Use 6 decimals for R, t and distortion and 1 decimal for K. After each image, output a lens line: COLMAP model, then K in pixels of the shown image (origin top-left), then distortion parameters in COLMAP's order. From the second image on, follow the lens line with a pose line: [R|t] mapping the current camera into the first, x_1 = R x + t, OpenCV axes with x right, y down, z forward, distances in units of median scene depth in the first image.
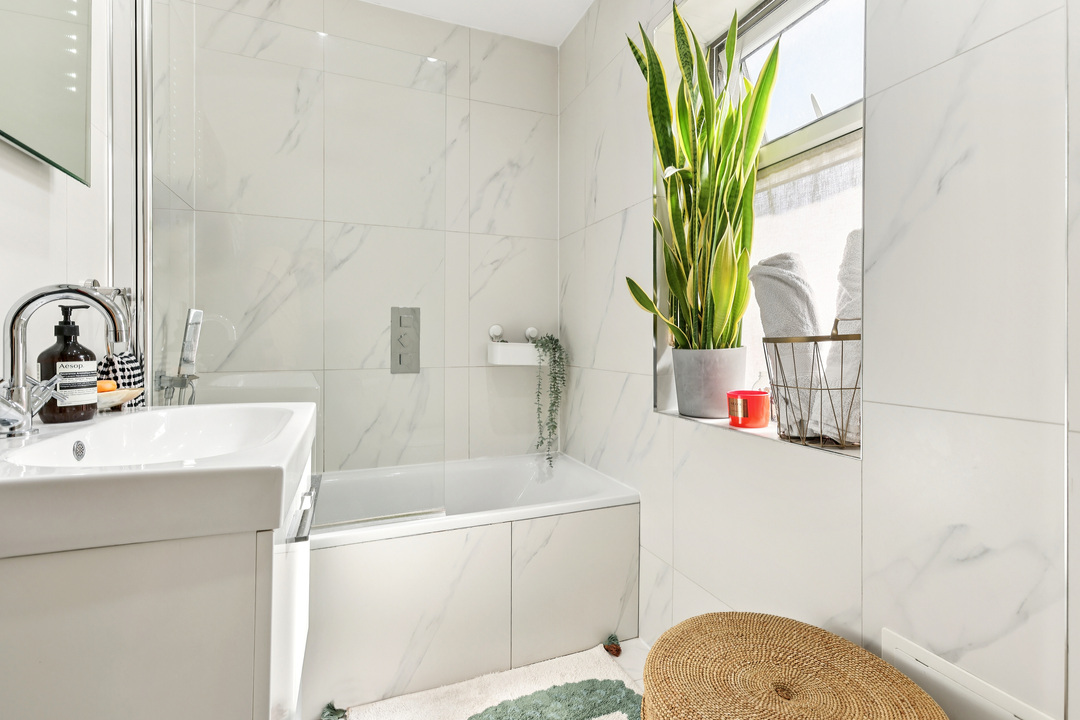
lens RADIAL K [[490.4, 0, 535.1], [0, 490.4, 343.3], [0, 0, 1]] dist [-0.002559, 0.004773]
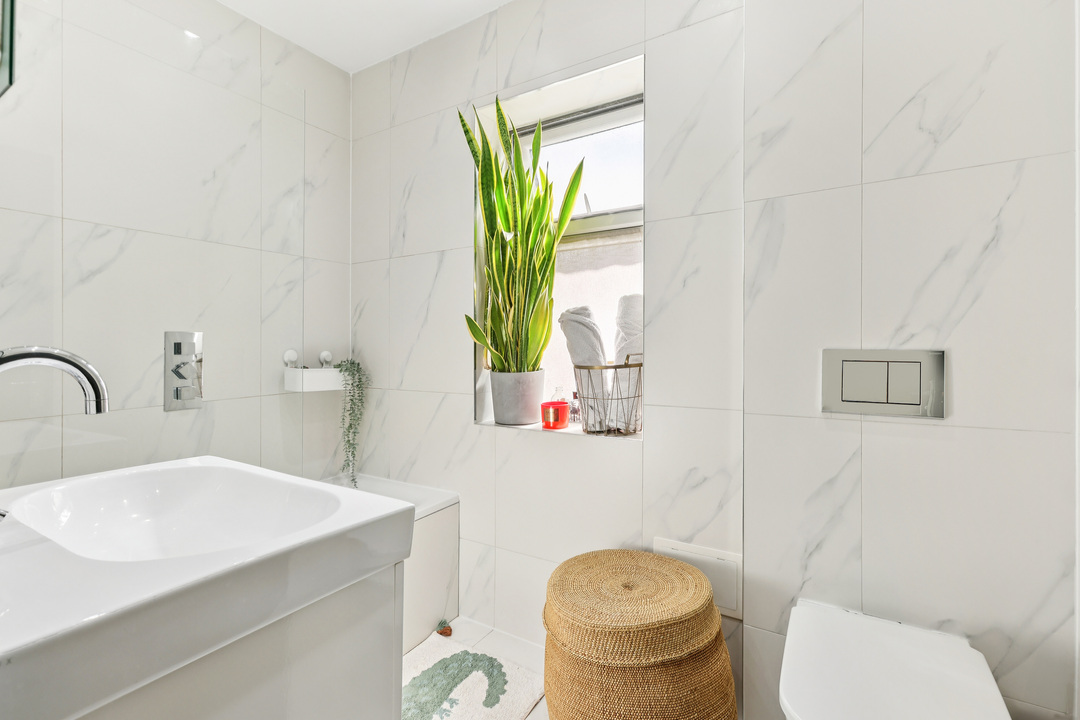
lens RADIAL K [[490.4, 0, 540.6], [0, 490.4, 353.4], [0, 0, 1]] dist [-0.002559, 0.004773]
pose [[0.789211, -0.019788, 0.613804, -0.365296], [0.013019, 0.999795, 0.015493, -0.050621], [-0.613984, -0.004236, 0.789307, -0.053980]]
